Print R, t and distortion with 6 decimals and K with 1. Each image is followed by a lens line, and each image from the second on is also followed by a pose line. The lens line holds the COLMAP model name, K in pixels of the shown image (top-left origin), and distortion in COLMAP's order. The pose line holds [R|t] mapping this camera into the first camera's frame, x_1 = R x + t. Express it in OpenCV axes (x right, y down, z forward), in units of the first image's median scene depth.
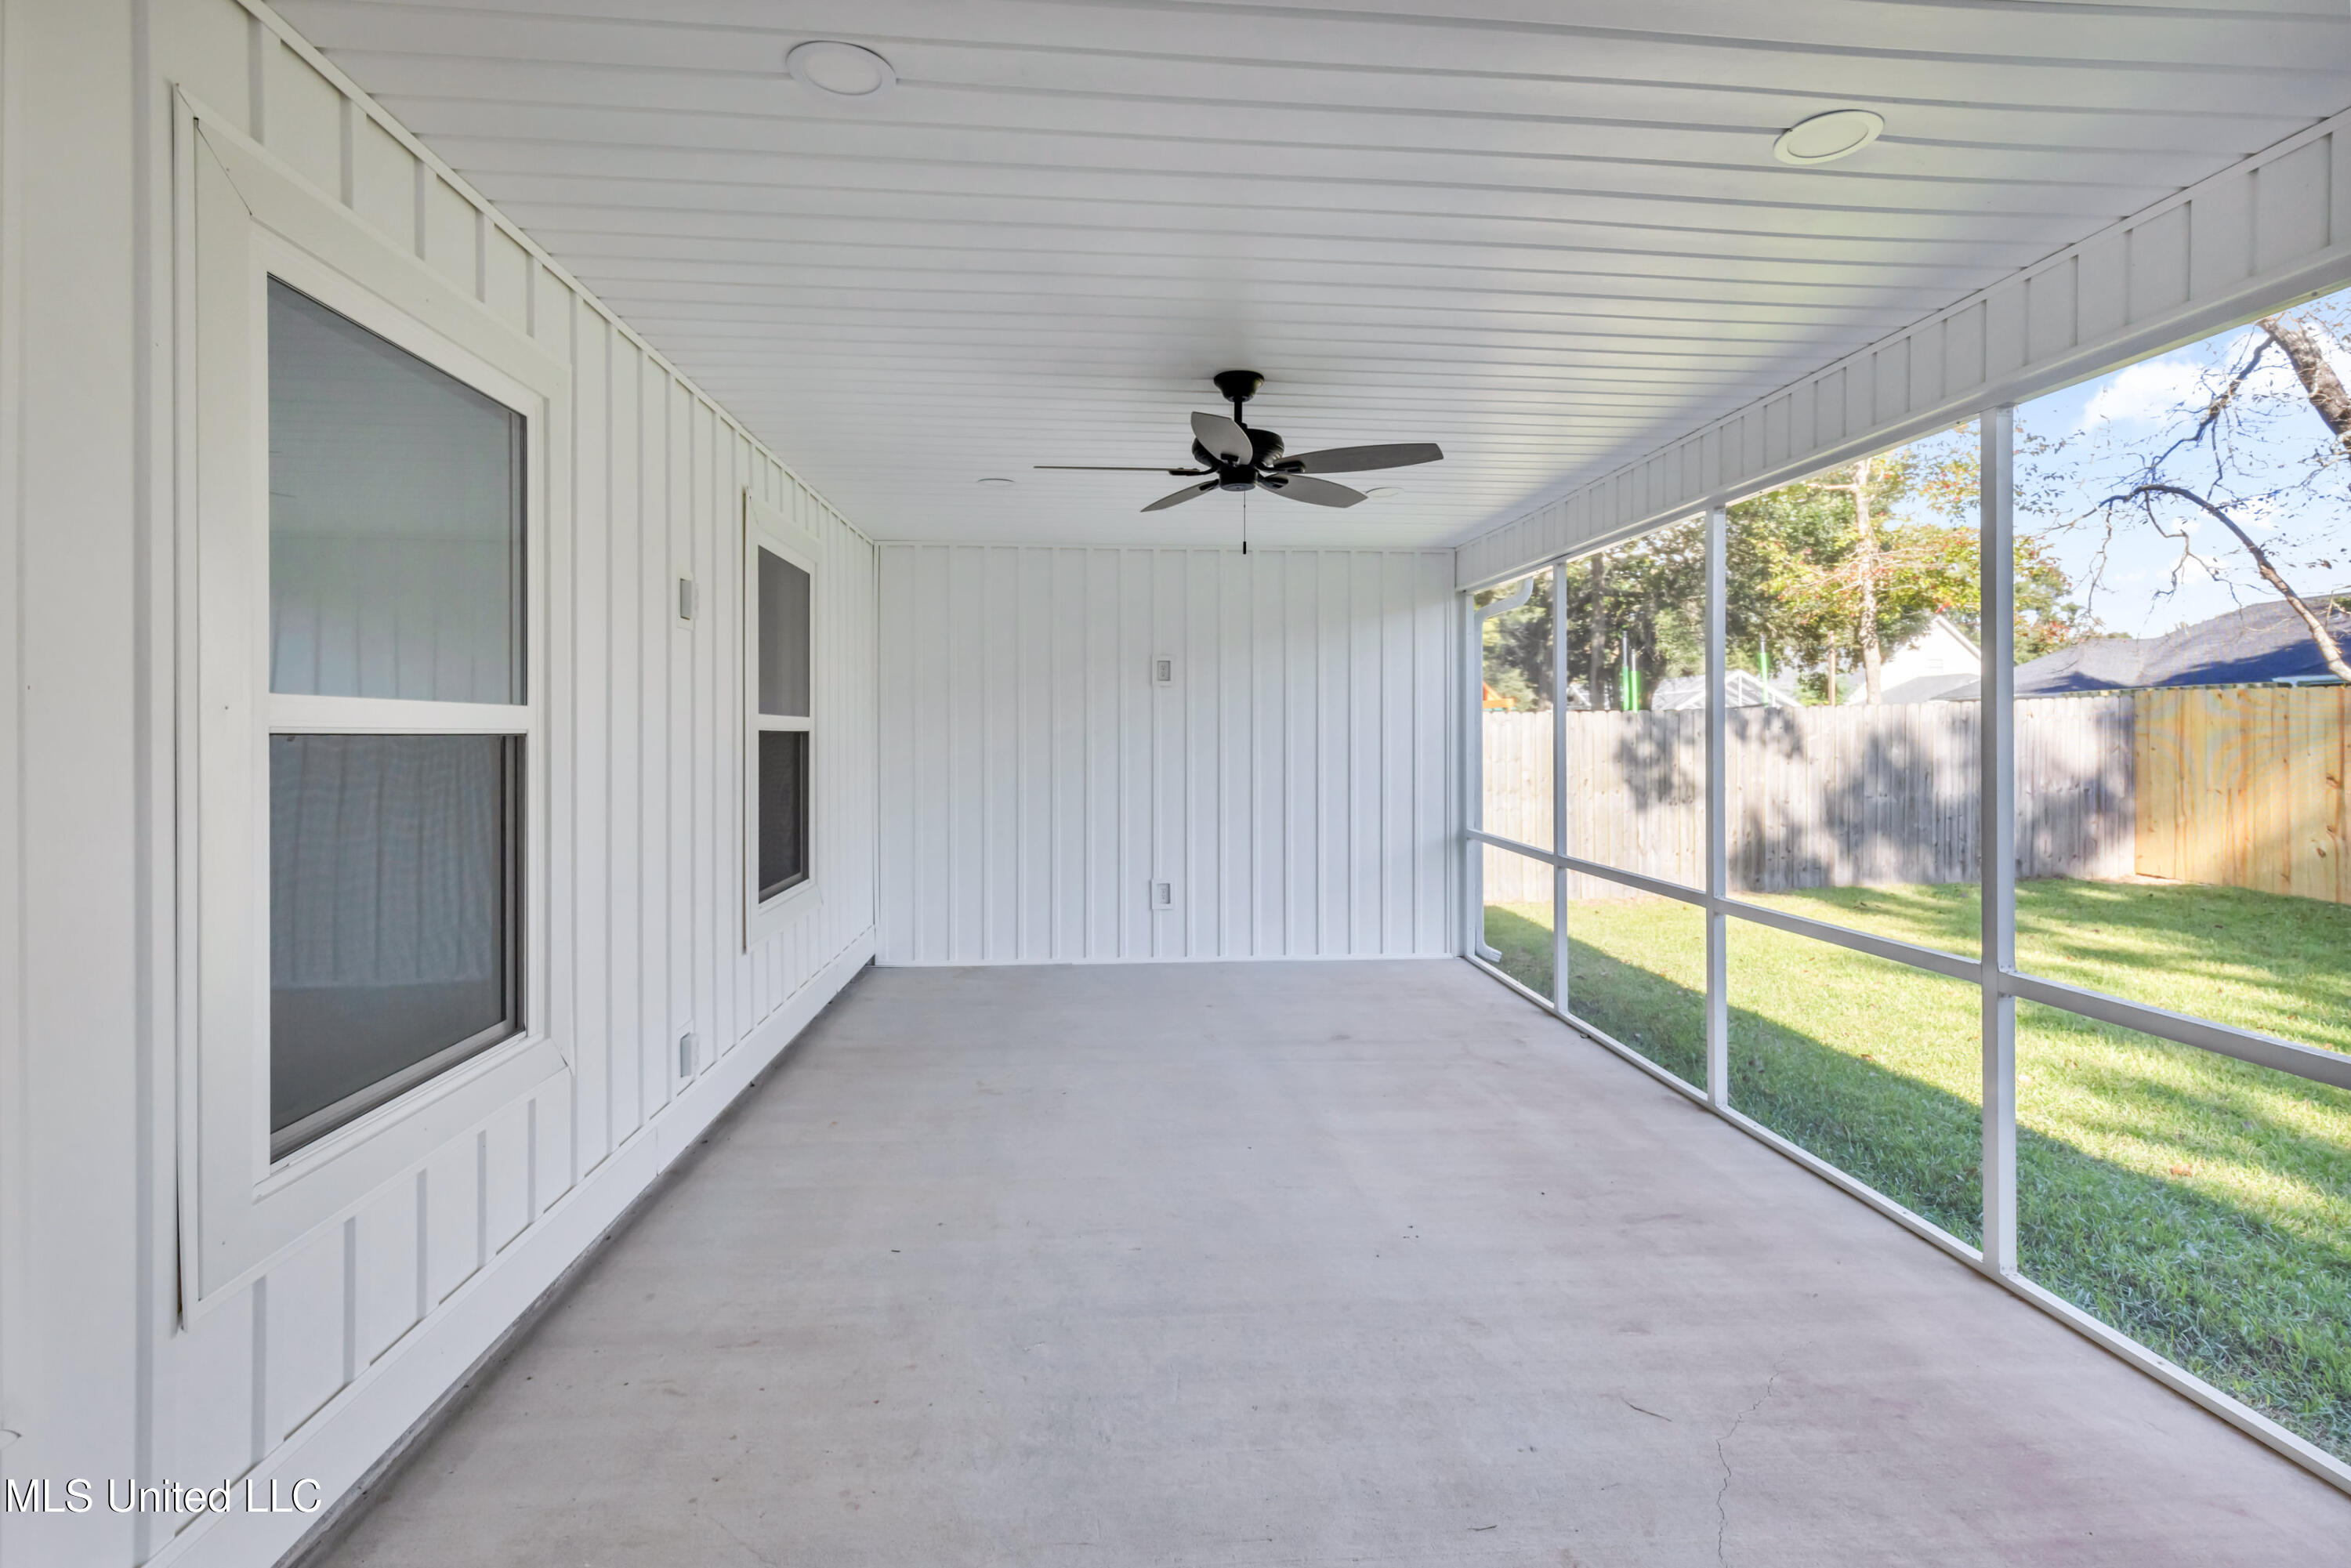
lens RADIAL K [[1058.2, 0, 1178.5], [0, 1058.2, 767.0], [0, 0, 1]] dist [0.001936, 0.000279]
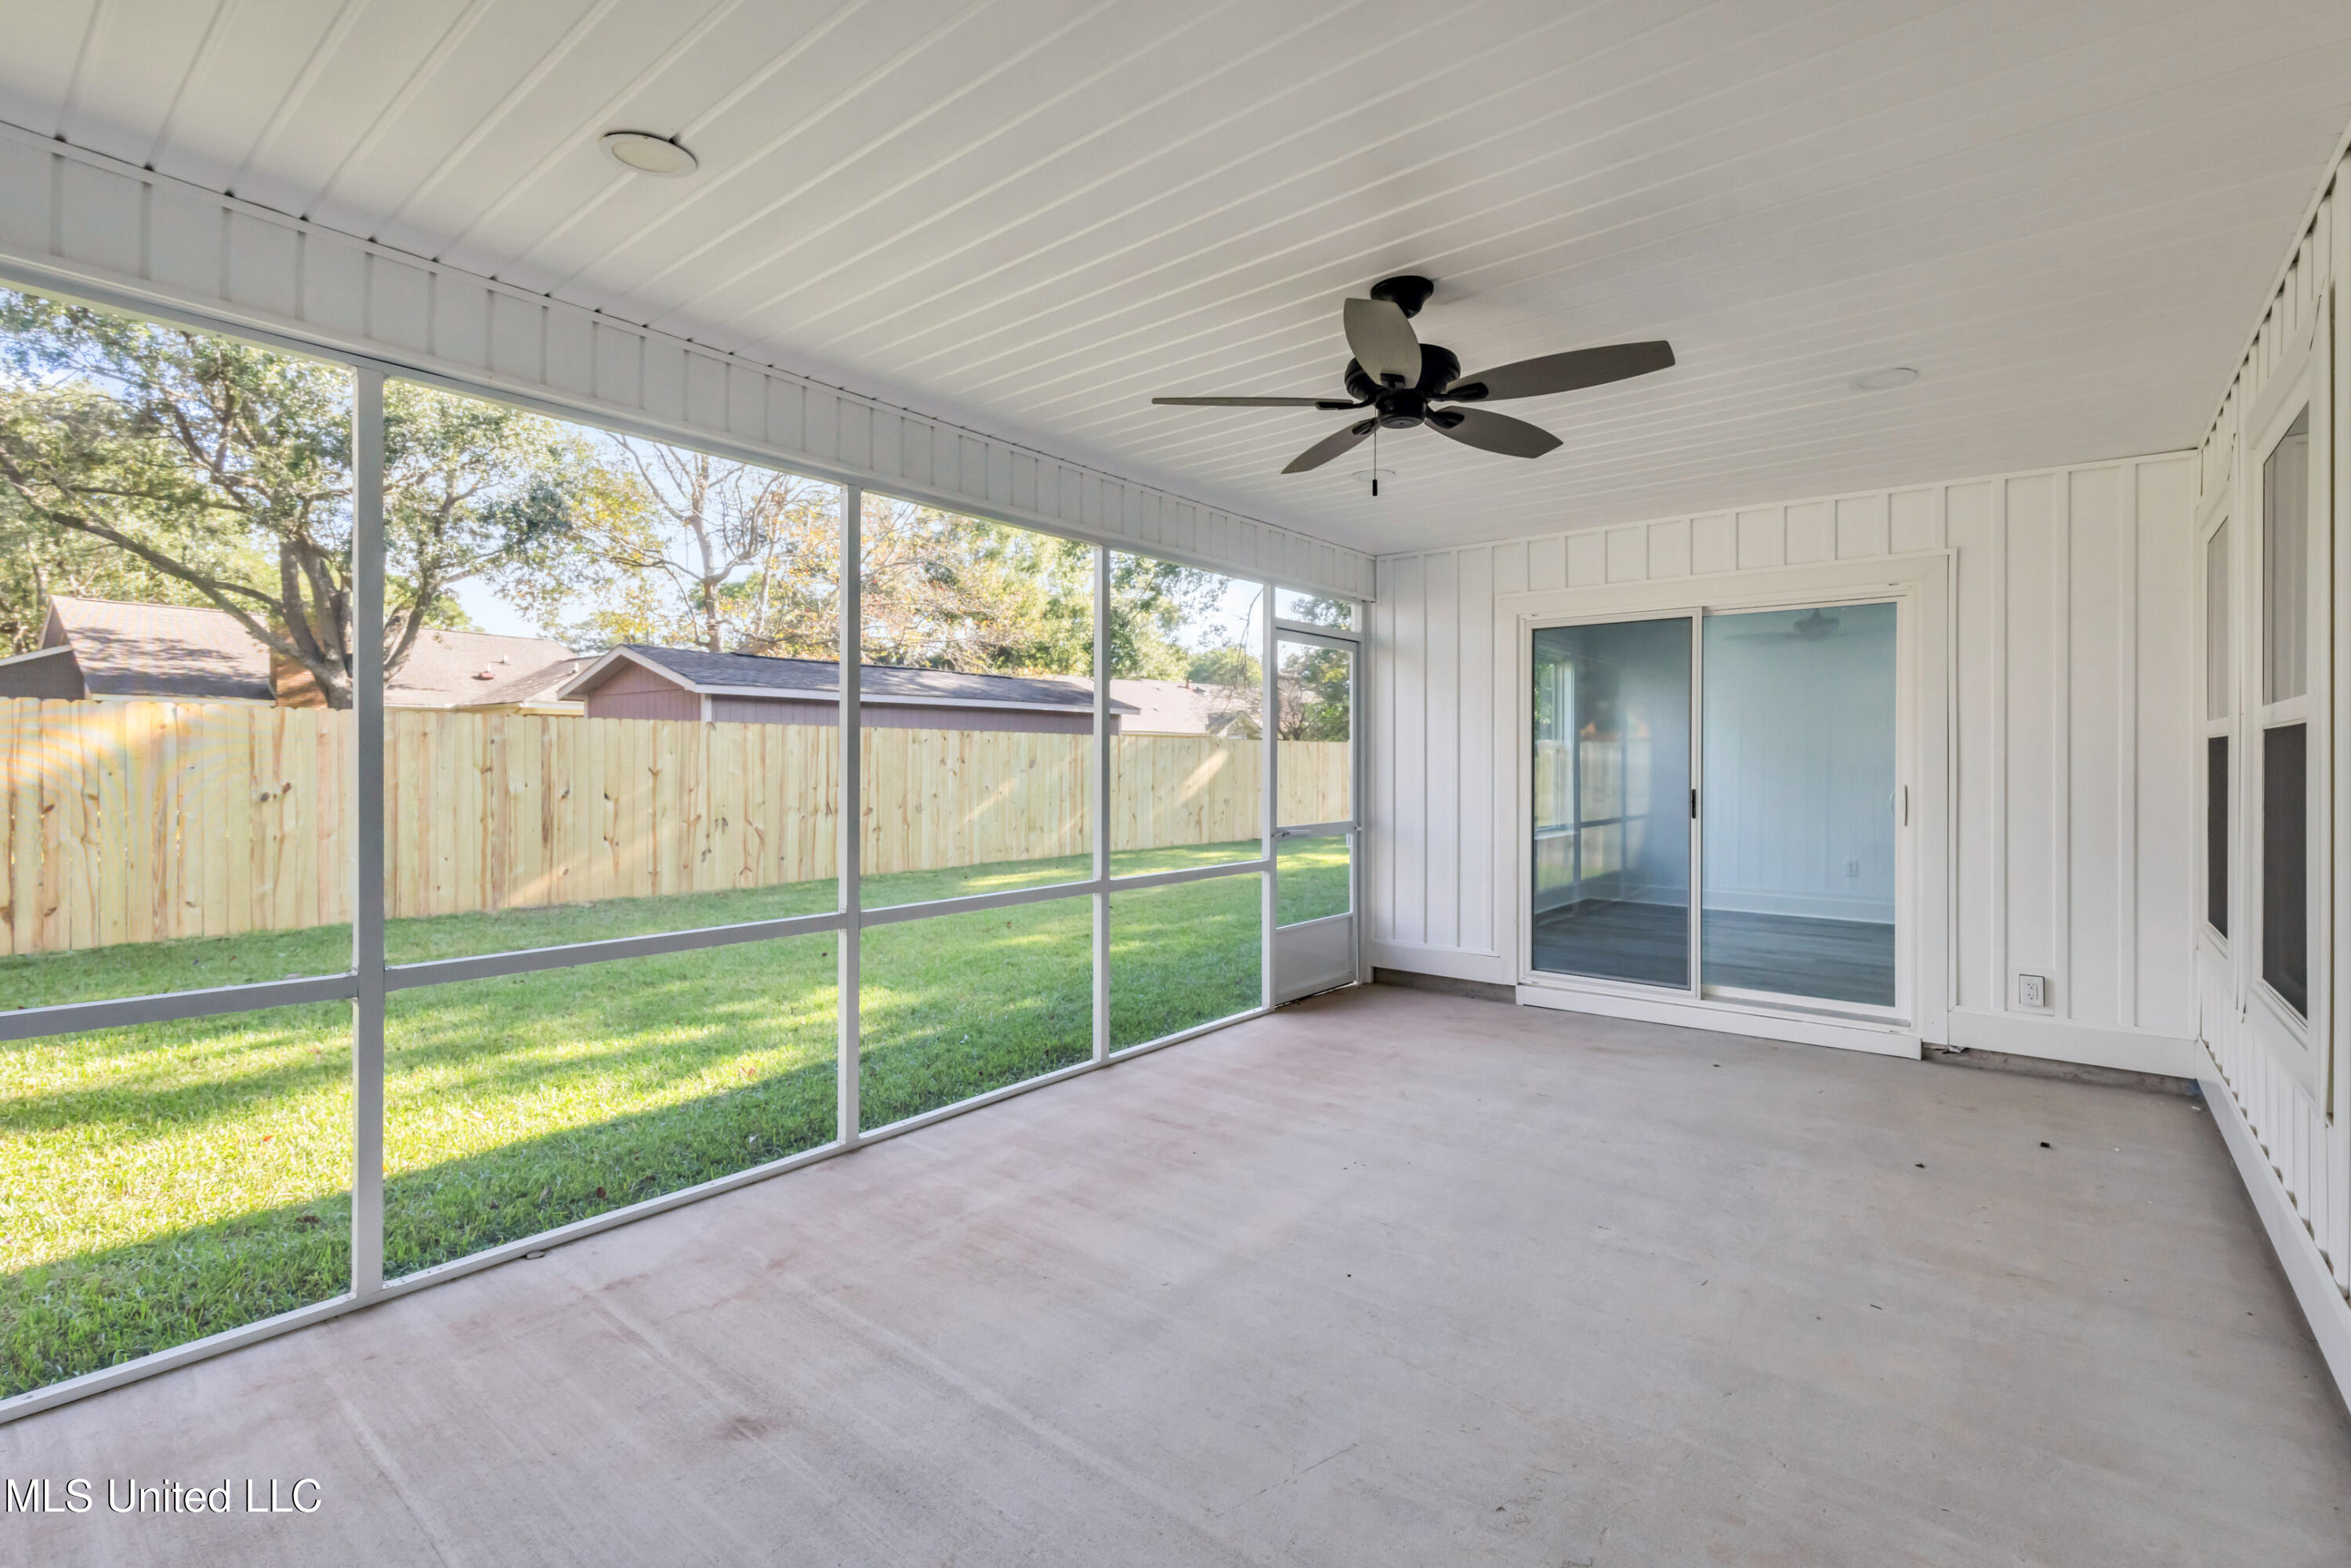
lens RADIAL K [[1058.2, 0, 1178.5], [0, 1058.2, 767.0], [0, 0, 1]] dist [0.001936, 0.000279]
pose [[-0.716744, -0.002552, 0.697332, -0.452803], [0.022763, 0.999375, 0.027054, -0.030977], [-0.696965, 0.035265, -0.716237, 1.969010]]
